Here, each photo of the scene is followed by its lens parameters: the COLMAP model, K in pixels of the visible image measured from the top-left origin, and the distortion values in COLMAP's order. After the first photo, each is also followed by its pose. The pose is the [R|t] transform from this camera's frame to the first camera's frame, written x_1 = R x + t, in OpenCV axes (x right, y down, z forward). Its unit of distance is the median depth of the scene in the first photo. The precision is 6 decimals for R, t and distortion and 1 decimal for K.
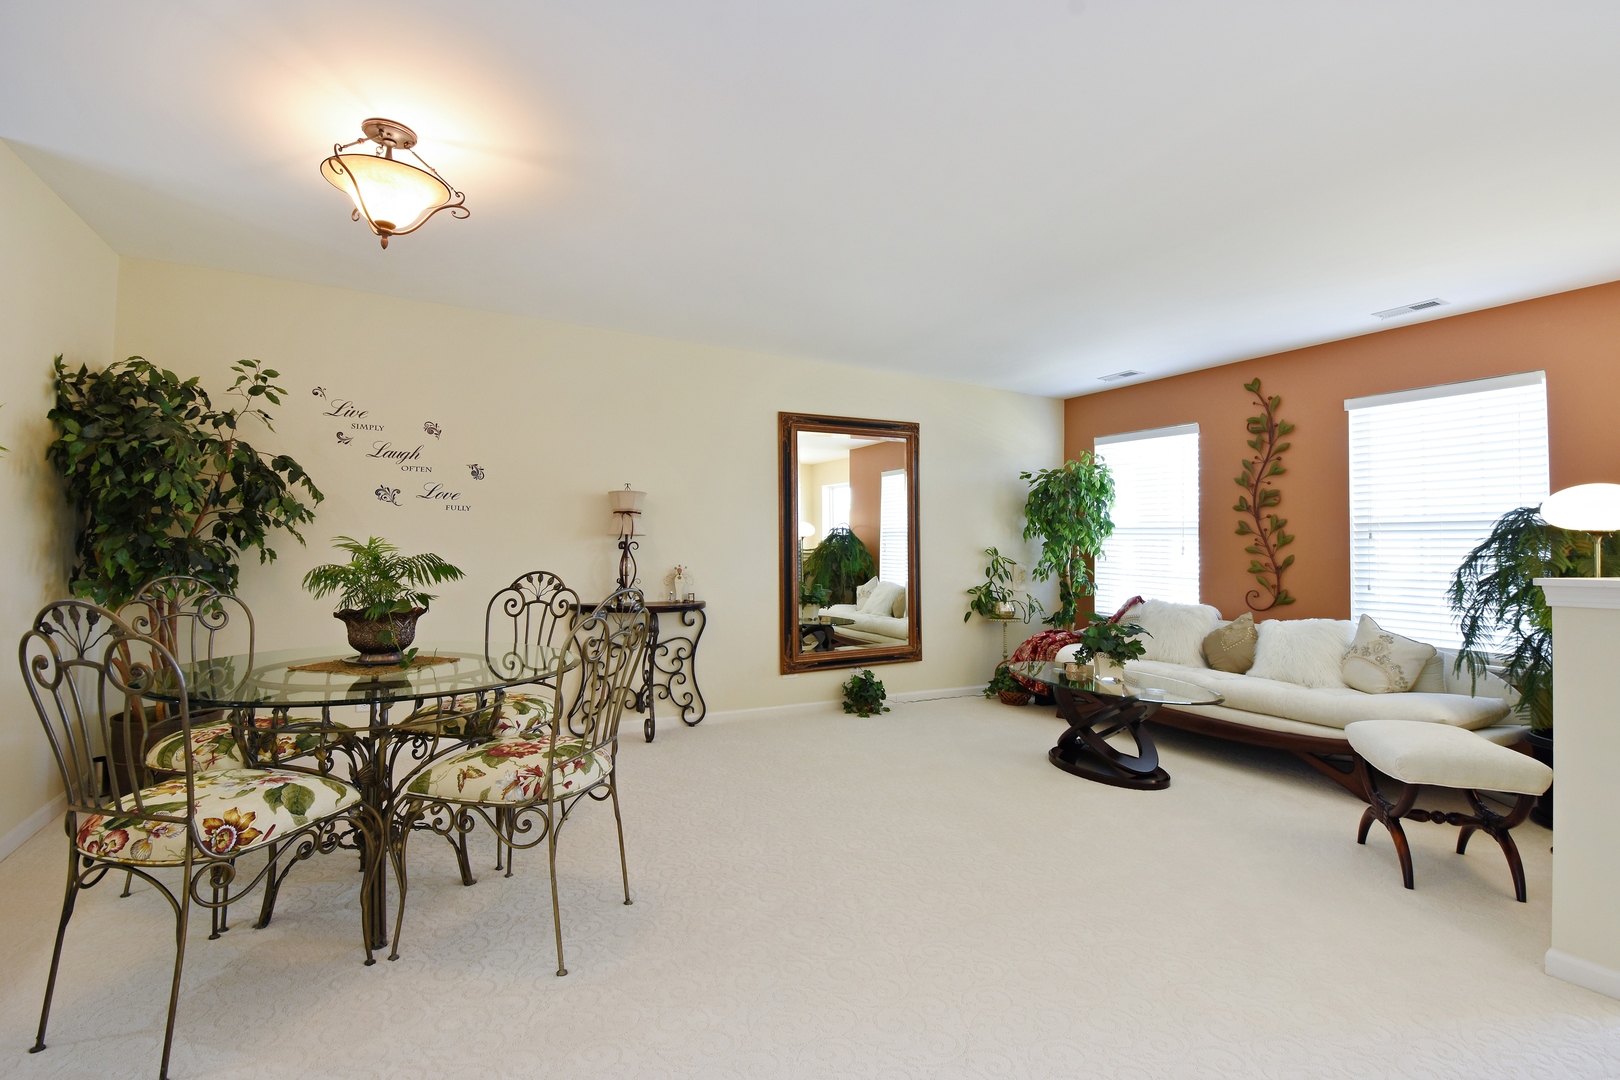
lens RADIAL K [[740.1, 0, 809.4], [0, 740.1, 531.6], [0, 0, 1]] dist [-0.000239, -0.000145]
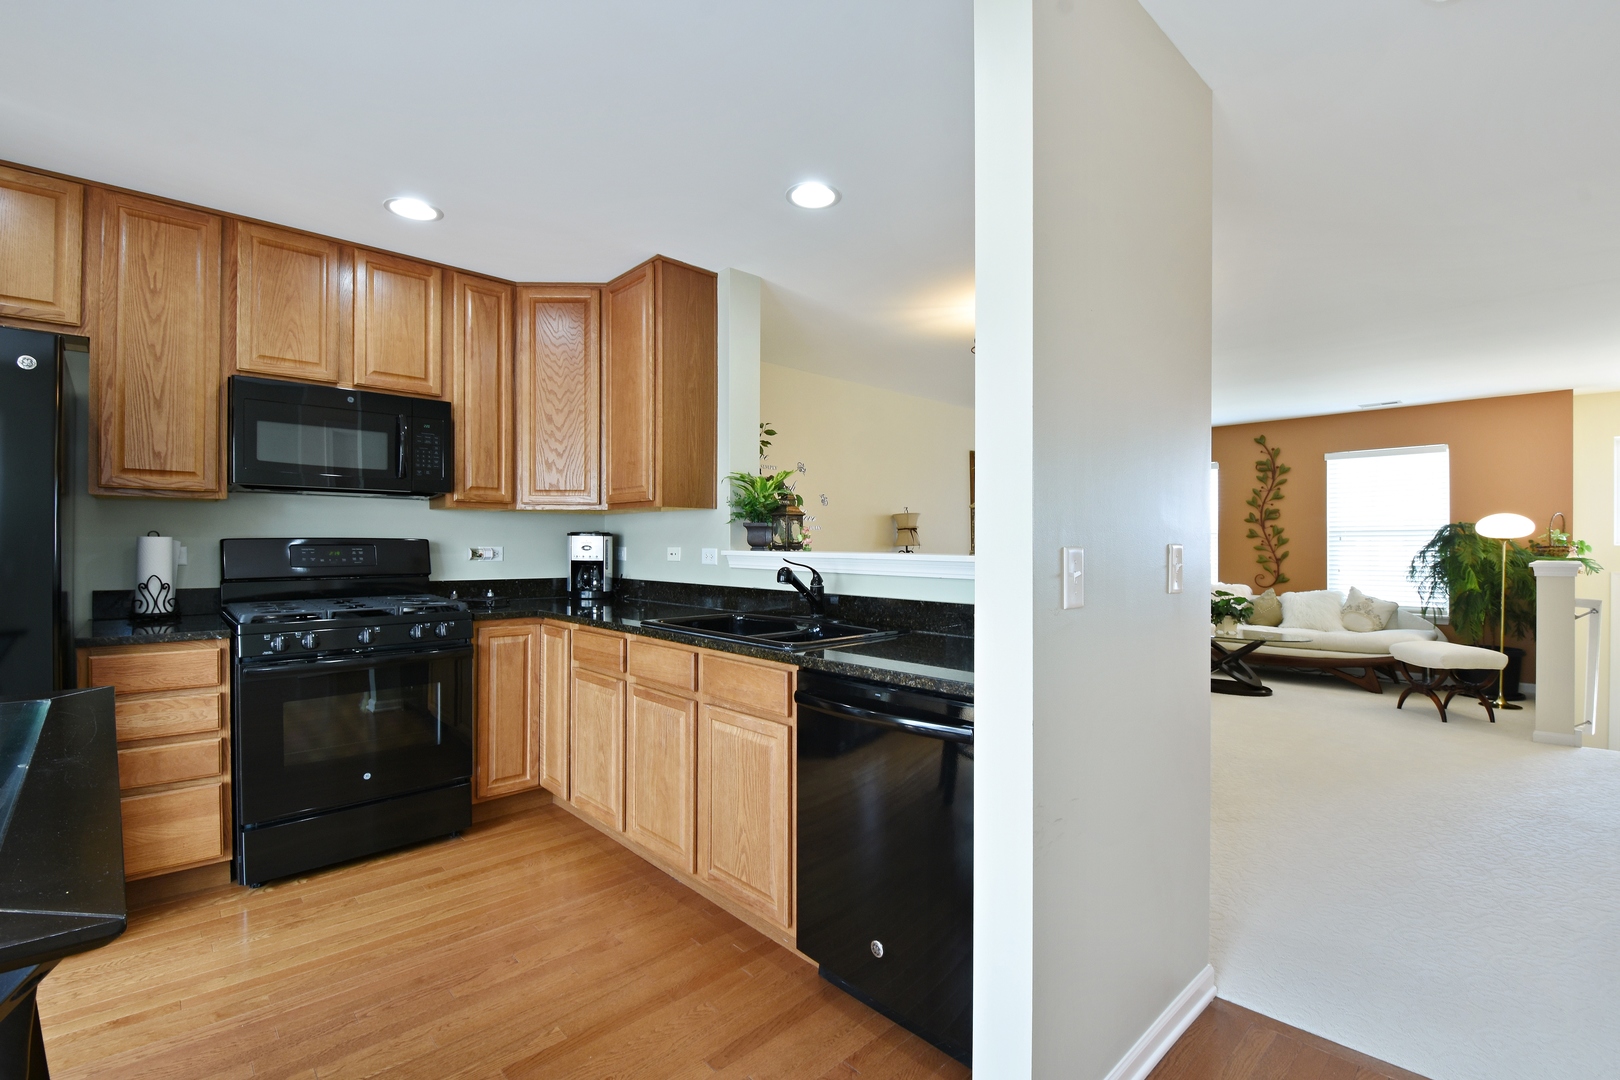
lens RADIAL K [[740.1, 0, 805.9], [0, 740.1, 544.1], [0, 0, 1]] dist [-0.000239, -0.000145]
pose [[0.968367, -0.015309, 0.249060, -0.707317], [0.010403, 0.999725, 0.021001, -0.025789], [-0.249313, -0.017746, 0.968260, -0.251275]]
